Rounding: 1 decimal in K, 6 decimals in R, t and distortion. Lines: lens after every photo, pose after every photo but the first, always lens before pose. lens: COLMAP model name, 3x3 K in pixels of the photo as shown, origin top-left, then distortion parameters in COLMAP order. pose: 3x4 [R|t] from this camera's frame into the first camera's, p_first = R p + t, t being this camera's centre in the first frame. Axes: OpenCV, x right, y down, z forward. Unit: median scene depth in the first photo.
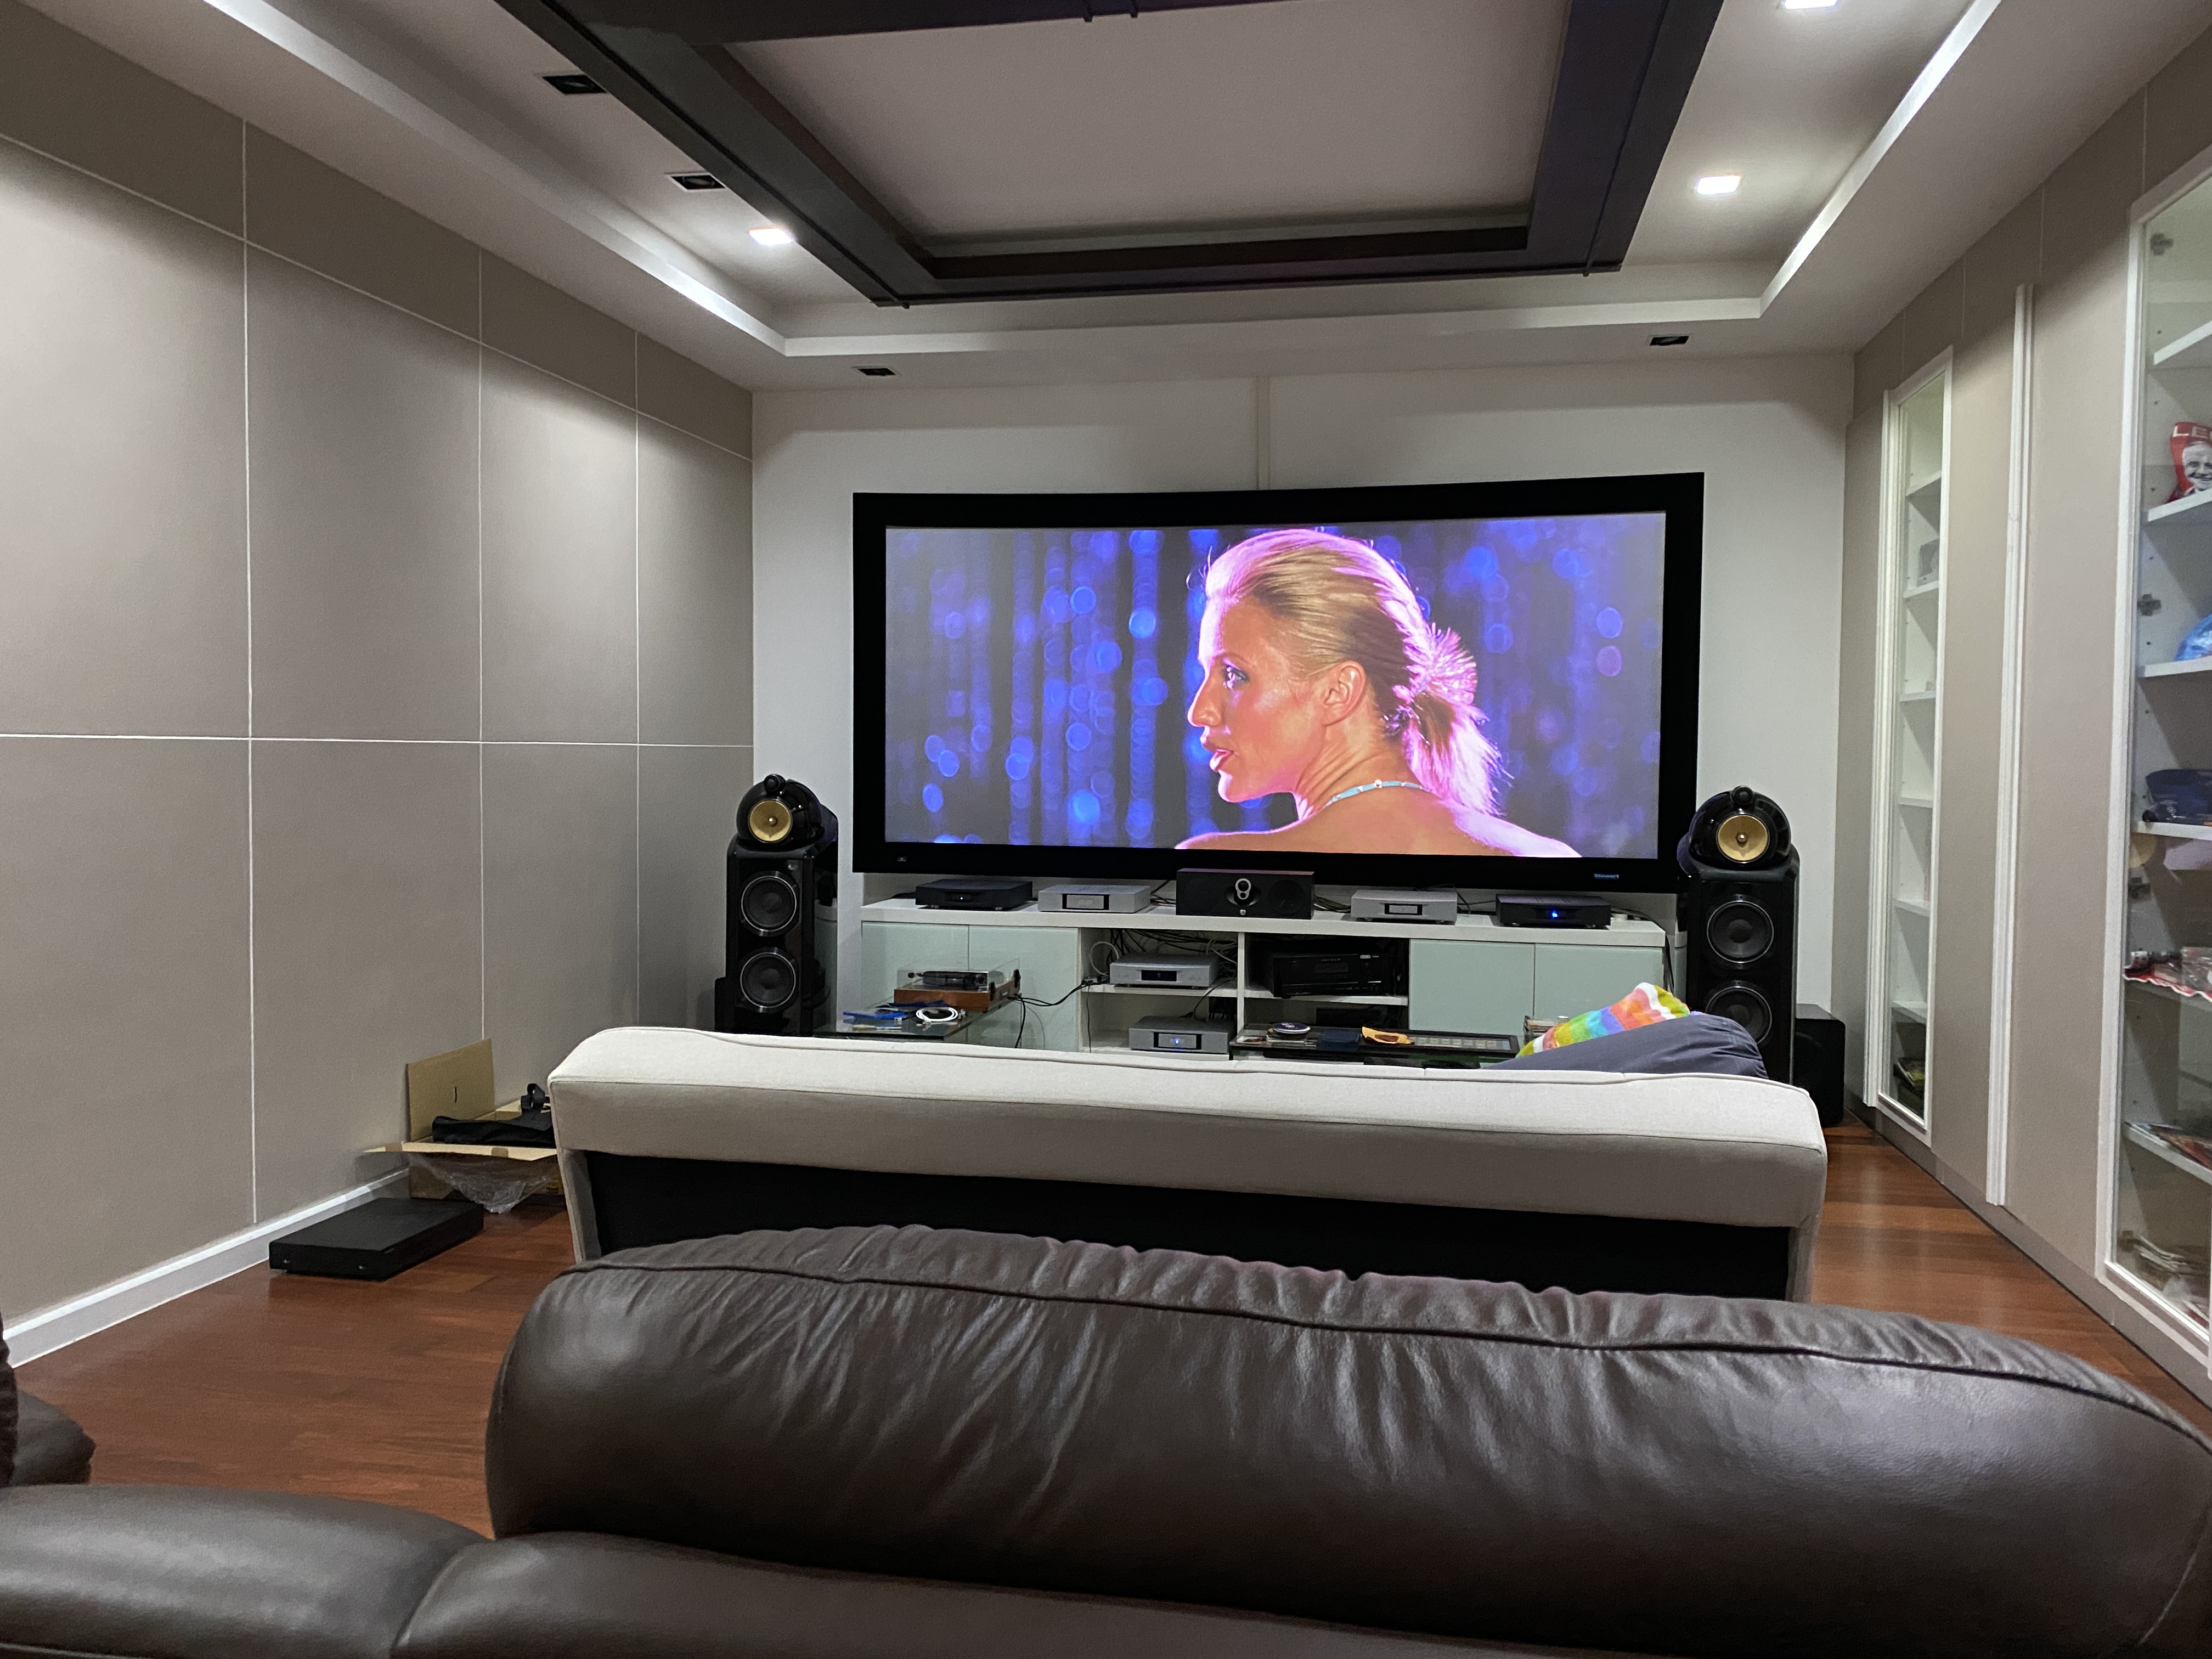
lens RADIAL K [[1663.1, 0, 1106.0], [0, 1663.1, 829.5], [0, 0, 1]] dist [0.023207, -0.007877]
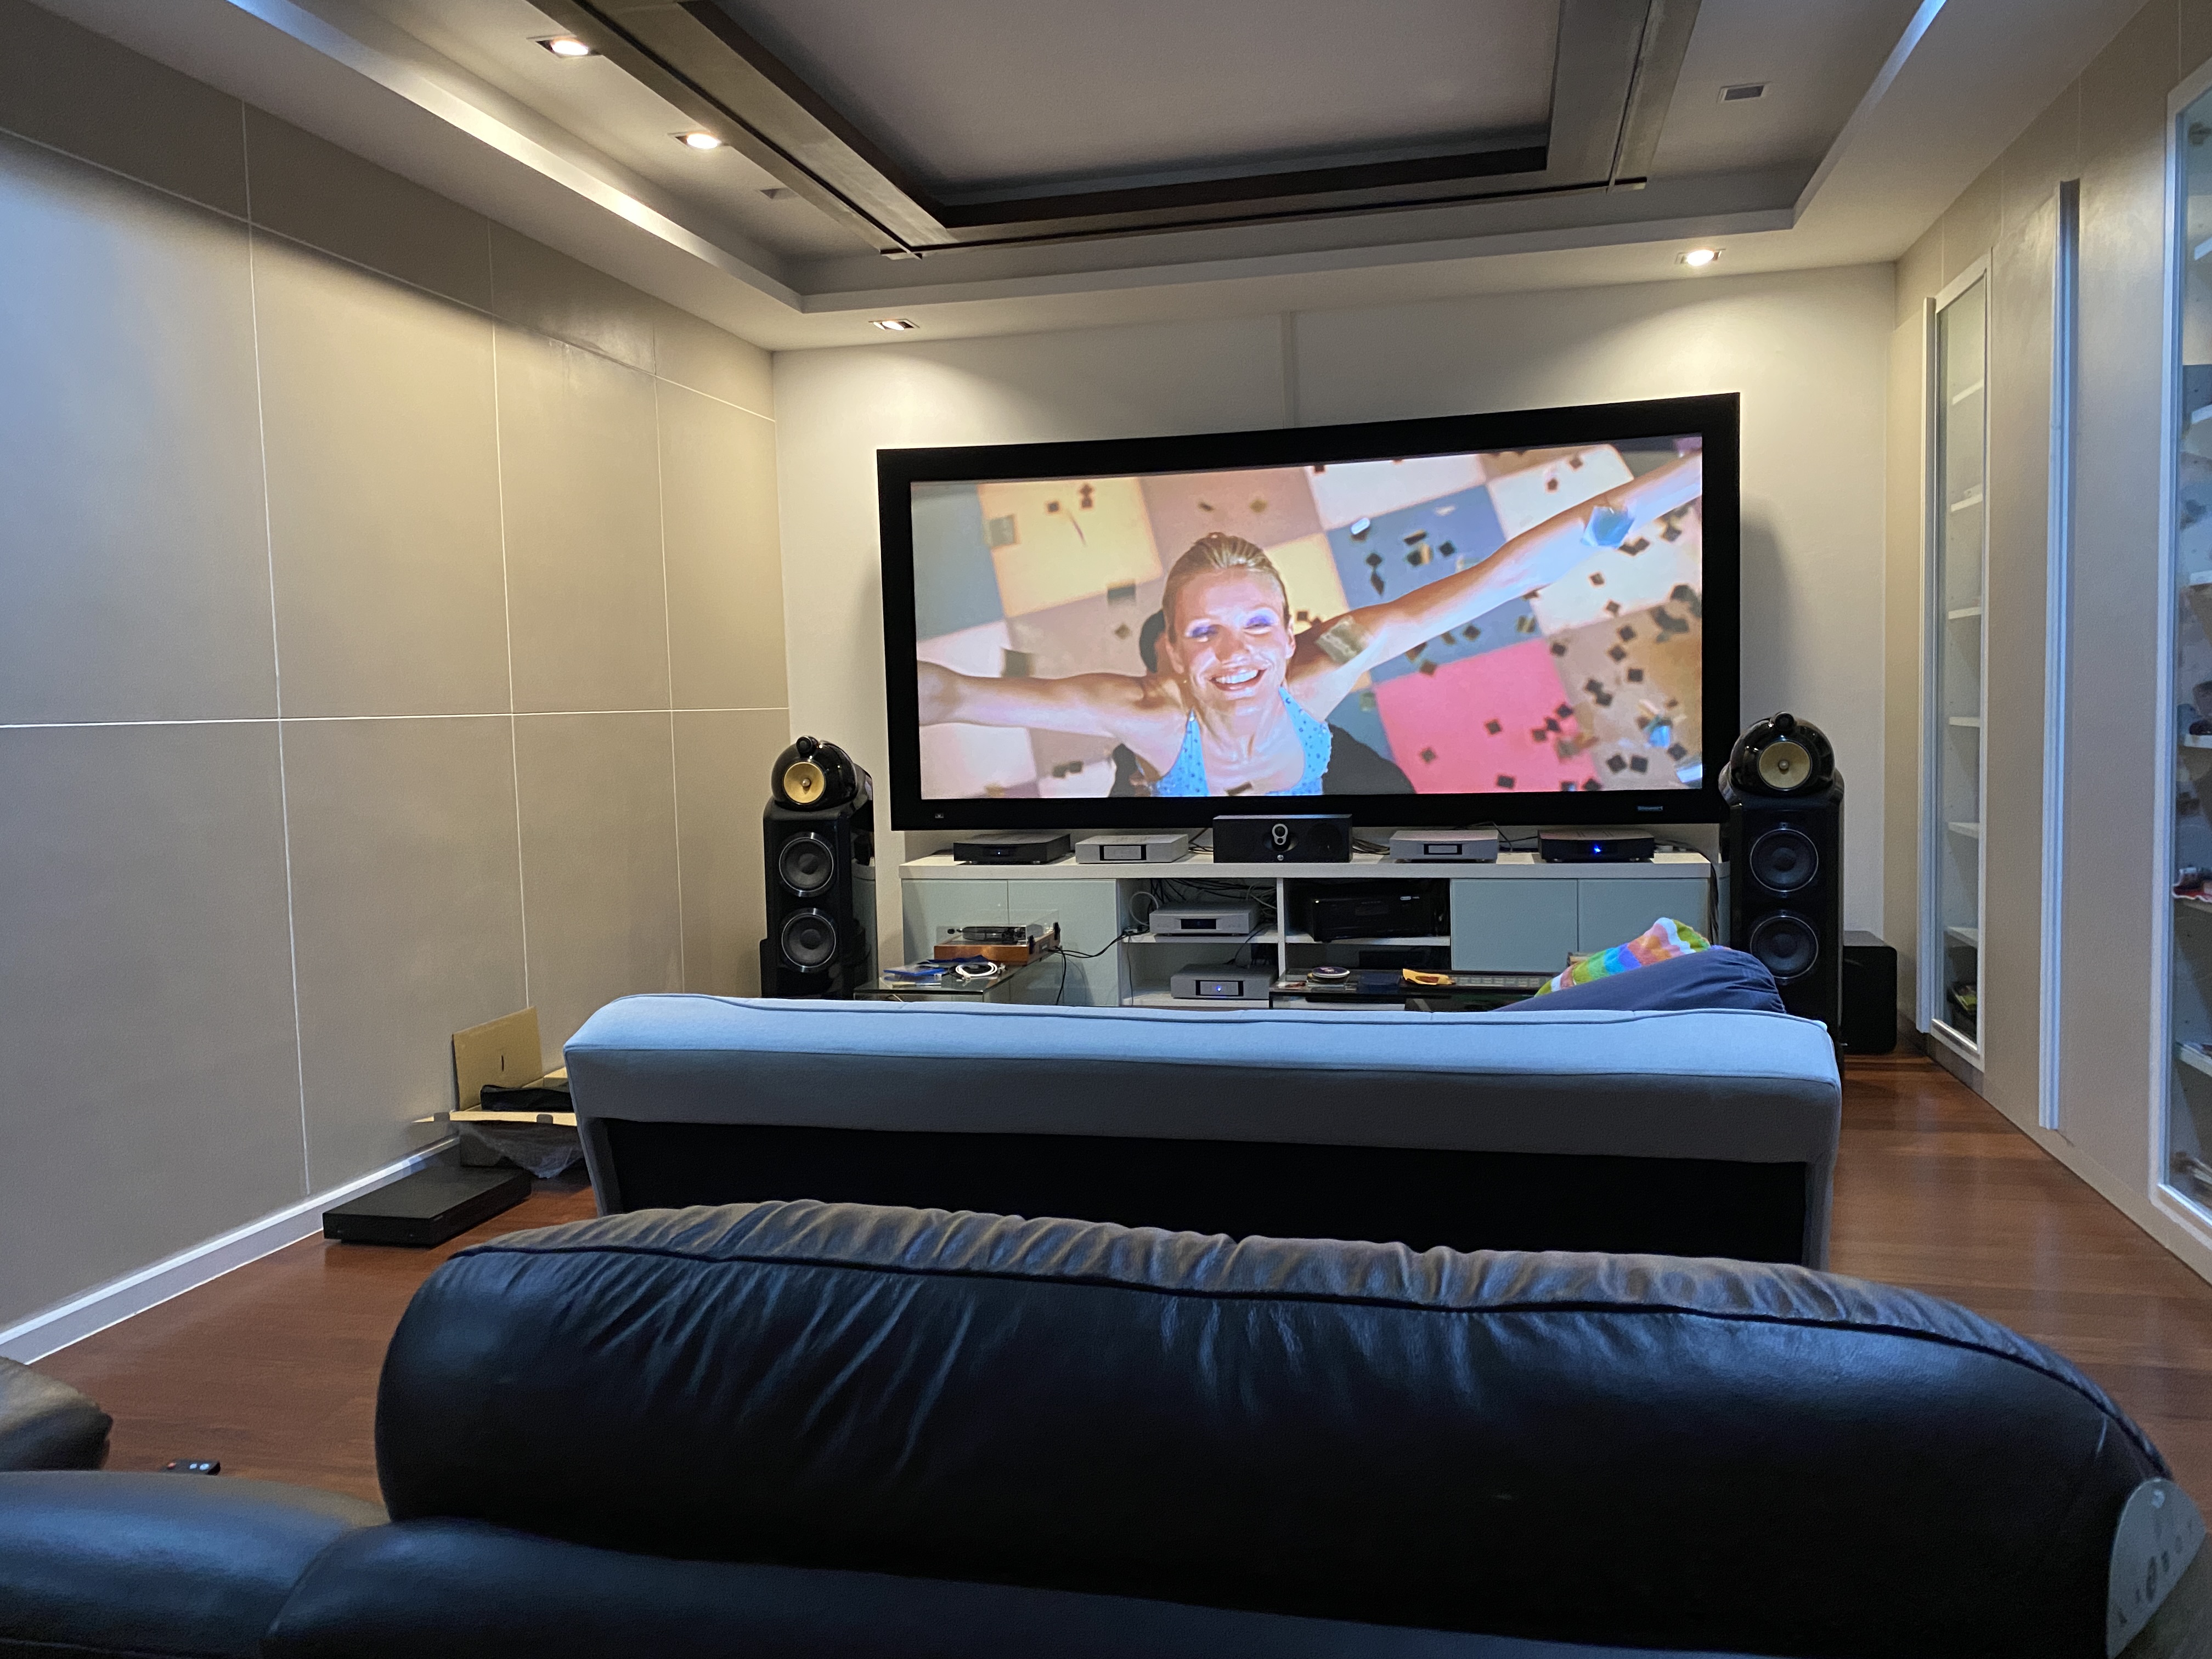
lens RADIAL K [[1663.1, 0, 1106.0], [0, 1663.1, 829.5], [0, 0, 1]] dist [0.023207, -0.007877]
pose [[0.998857, -0.033749, -0.033860, 0.013726], [0.034771, 0.998943, 0.030073, -0.000696], [0.032810, -0.031216, 0.998974, 0.003116]]
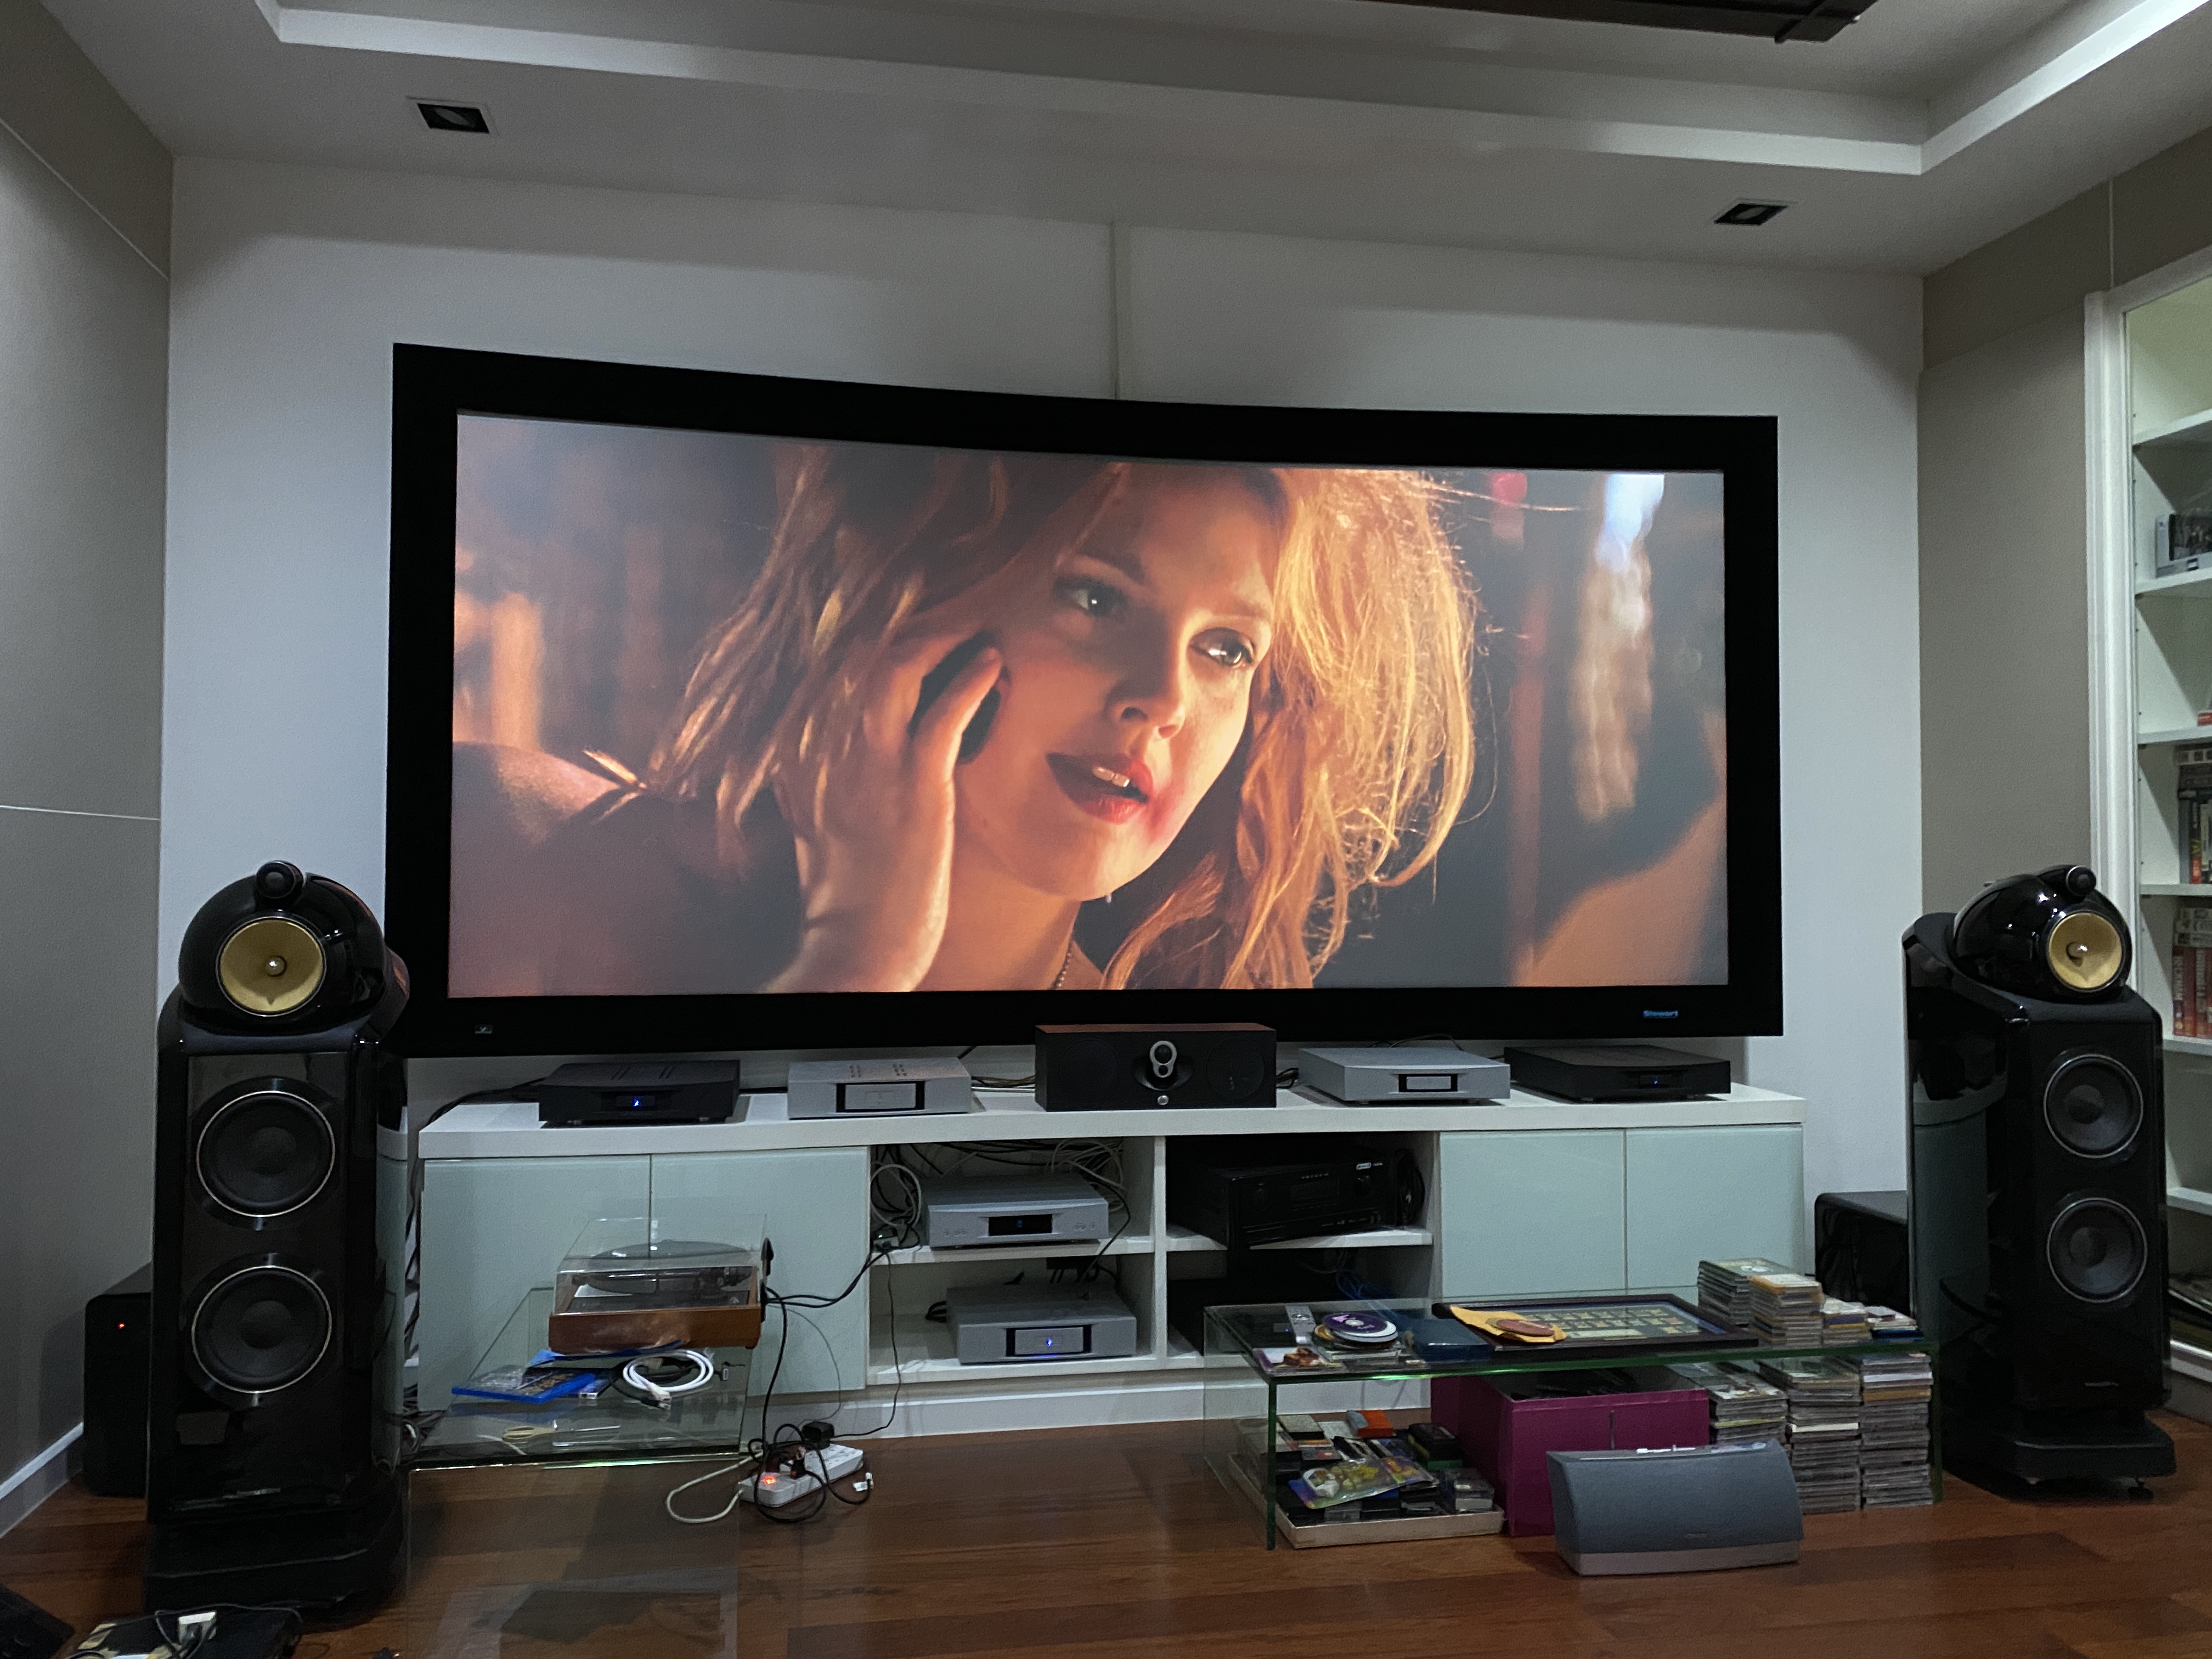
lens RADIAL K [[1663.1, 0, 1106.0], [0, 1663.1, 829.5], [0, 0, 1]] dist [0.023207, -0.007877]
pose [[0.931843, 0.001855, 0.362858, -0.164706], [0.024532, 0.997377, -0.068100, -0.005755], [-0.362032, 0.072360, 0.929353, 0.534590]]
